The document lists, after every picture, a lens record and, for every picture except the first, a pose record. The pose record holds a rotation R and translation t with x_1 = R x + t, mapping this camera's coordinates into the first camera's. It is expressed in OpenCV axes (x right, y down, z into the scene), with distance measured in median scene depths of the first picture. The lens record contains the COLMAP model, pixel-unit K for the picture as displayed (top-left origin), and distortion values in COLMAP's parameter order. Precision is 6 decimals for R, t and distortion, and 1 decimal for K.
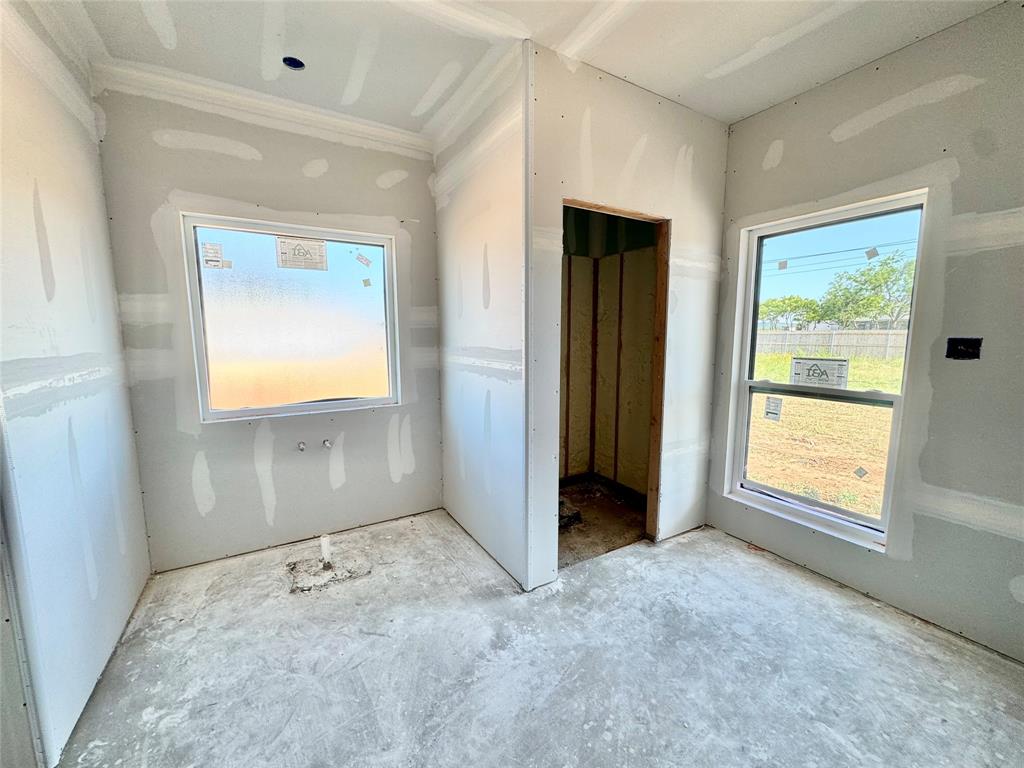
lens RADIAL K [[407.8, 0, 508.5], [0, 407.8, 383.0], [0, 0, 1]] dist [-0.002903, -0.000471]
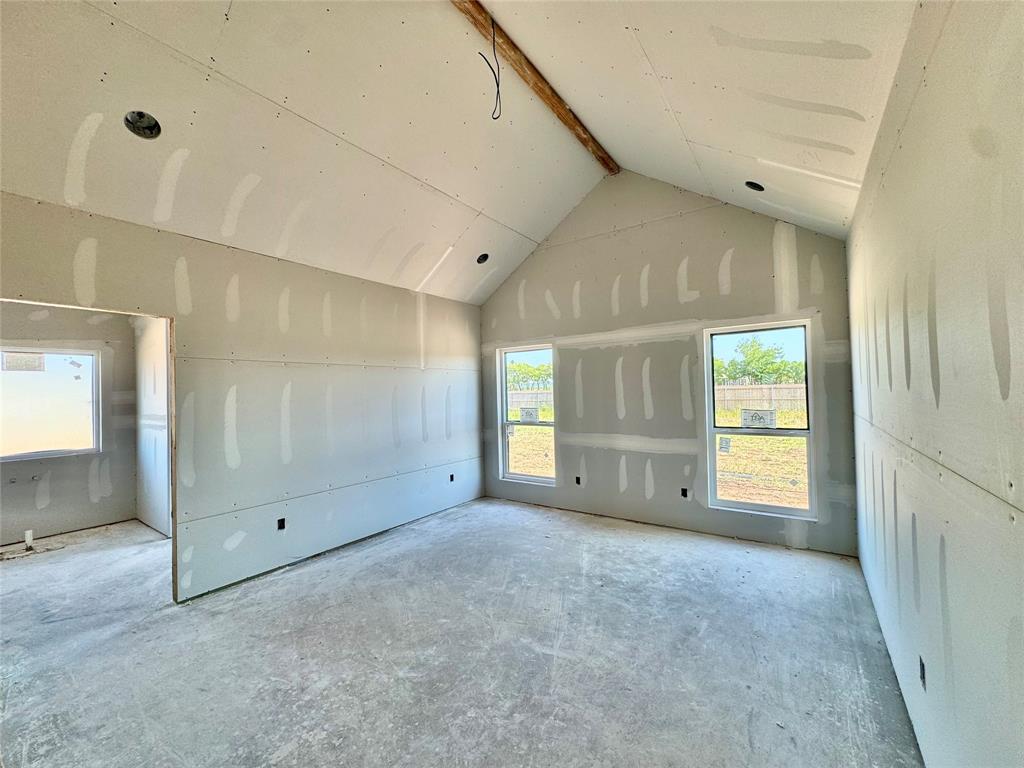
lens RADIAL K [[407.8, 0, 513.5], [0, 407.8, 380.5], [0, 0, 1]] dist [-0.002903, -0.000471]
pose [[0.907589, -0.005825, 0.419819, 0.743074], [0.067804, 0.988813, -0.132862, 0.136145], [-0.414348, 0.149049, 0.897831, -1.589246]]
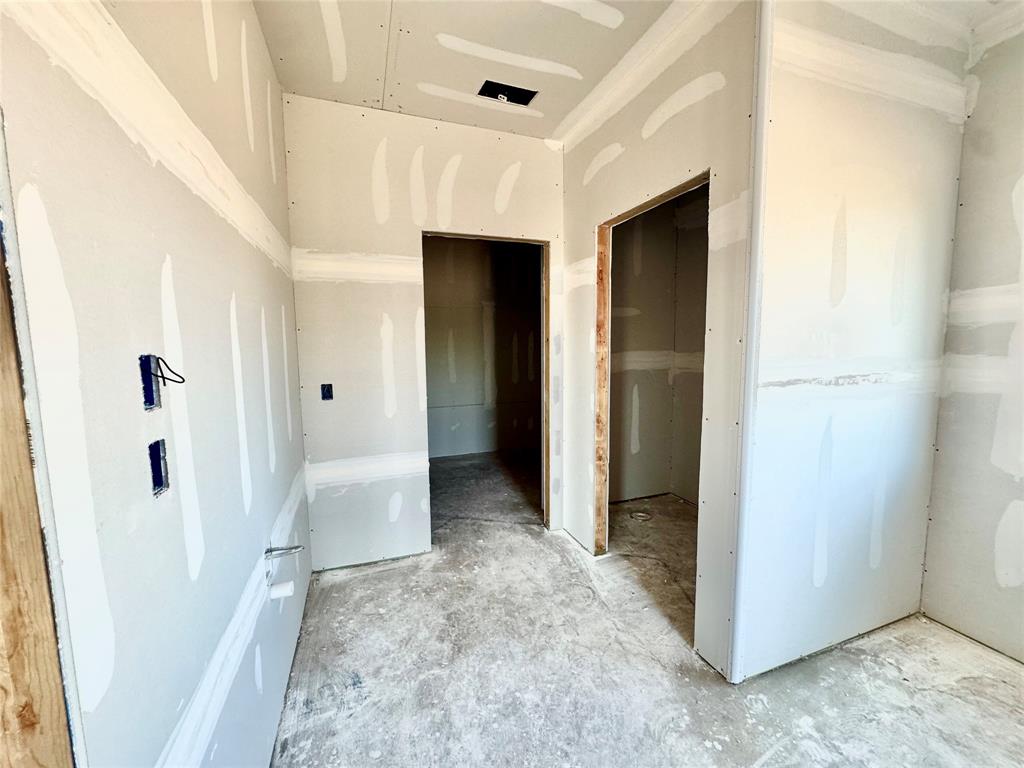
lens RADIAL K [[407.8, 0, 511.5], [0, 407.8, 383.8], [0, 0, 1]] dist [-0.002903, -0.000471]
pose [[-0.170477, 0.106583, -0.979580, 0.086463], [-0.113949, 0.985331, 0.127039, -0.028976], [0.978751, 0.133280, -0.155831, 0.266165]]
